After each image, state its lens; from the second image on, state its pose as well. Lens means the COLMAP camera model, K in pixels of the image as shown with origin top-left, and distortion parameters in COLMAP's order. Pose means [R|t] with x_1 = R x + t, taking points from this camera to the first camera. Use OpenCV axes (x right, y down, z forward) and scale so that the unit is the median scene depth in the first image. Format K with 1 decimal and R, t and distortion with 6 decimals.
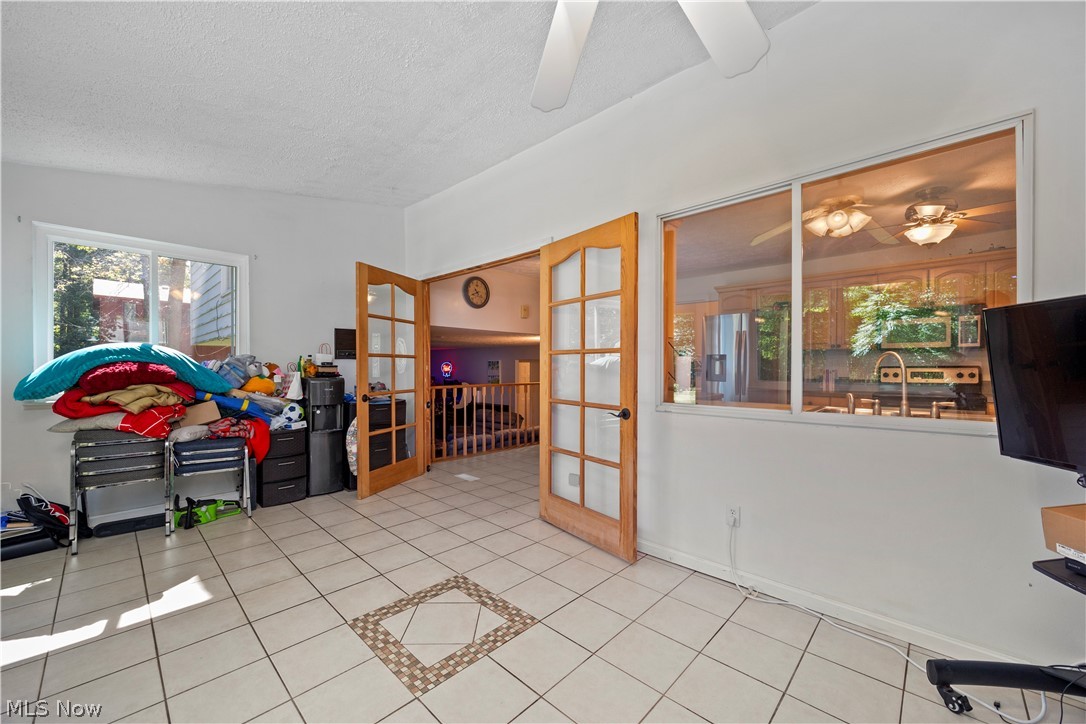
lens RADIAL K [[420.4, 0, 541.9], [0, 420.4, 366.4], [0, 0, 1]] dist [-0.000837, -0.000167]
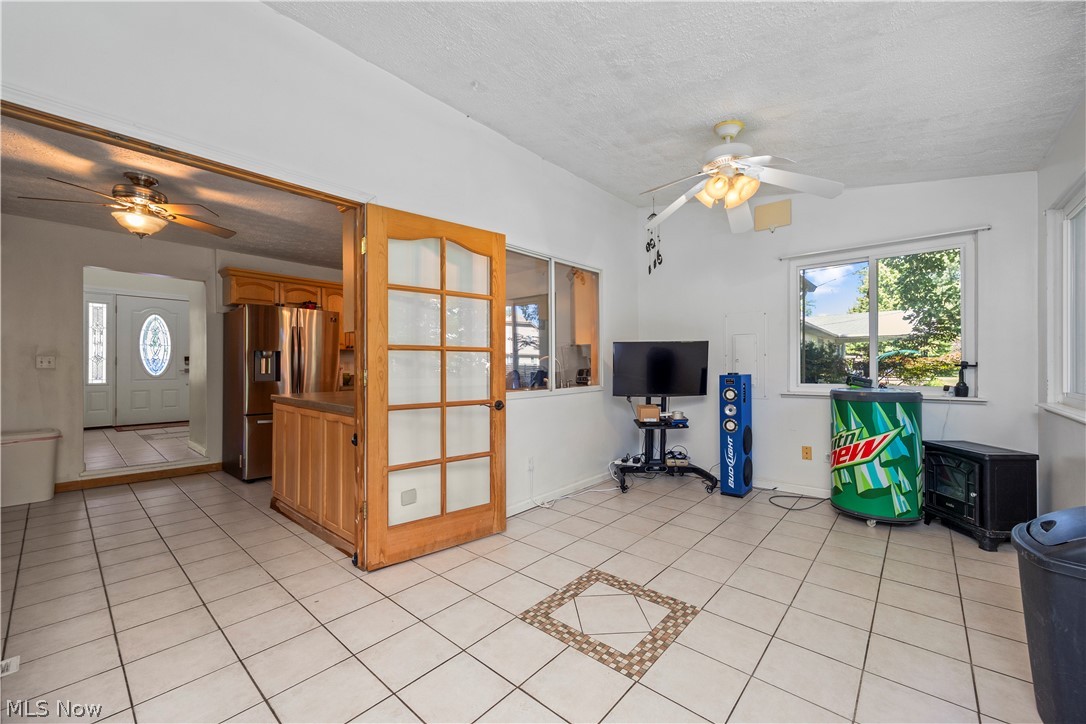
lens RADIAL K [[430.0, 0, 543.0], [0, 430.0, 362.0], [0, 0, 1]] dist [-0.001782, -0.000181]
pose [[-0.048306, 0.002385, 0.998830, -1.248082], [0.000822, 0.999997, -0.002348, -0.003501], [-0.998832, 0.000708, -0.048307, 1.187101]]
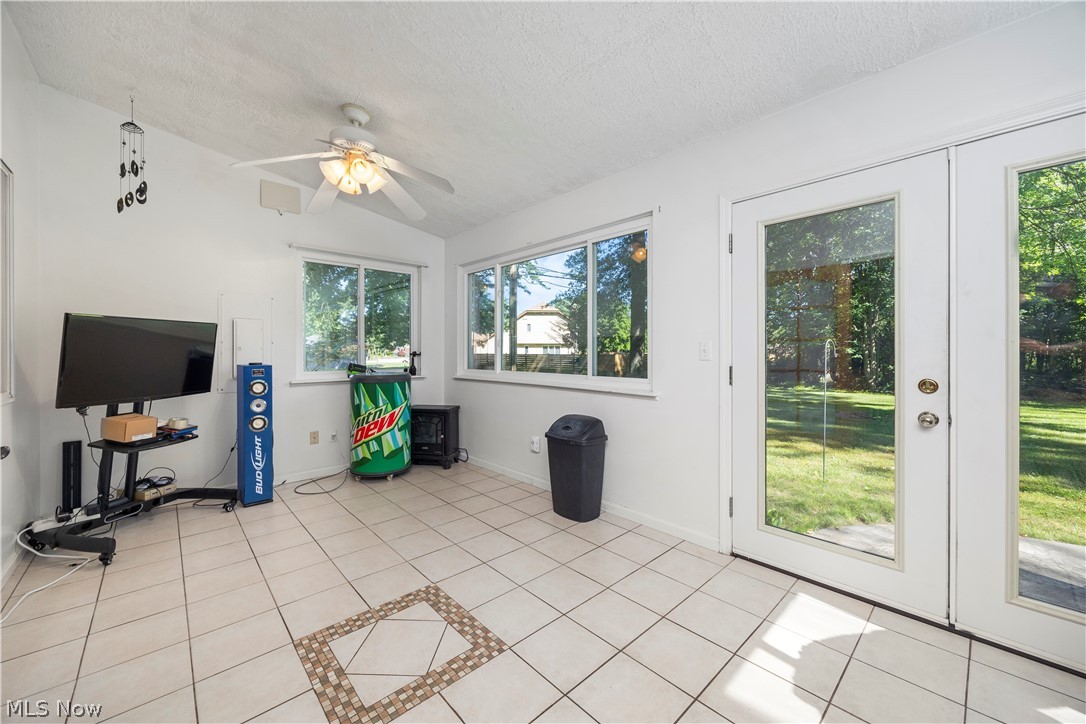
lens RADIAL K [[412.7, 0, 547.0], [0, 412.7, 354.0], [0, 0, 1]] dist [0.000540, 0.000027]
pose [[-0.998677, -0.006412, 0.051029, -0.566518], [-0.006347, 0.999979, 0.001434, -0.002343], [-0.051037, 0.001108, -0.998696, 1.801494]]
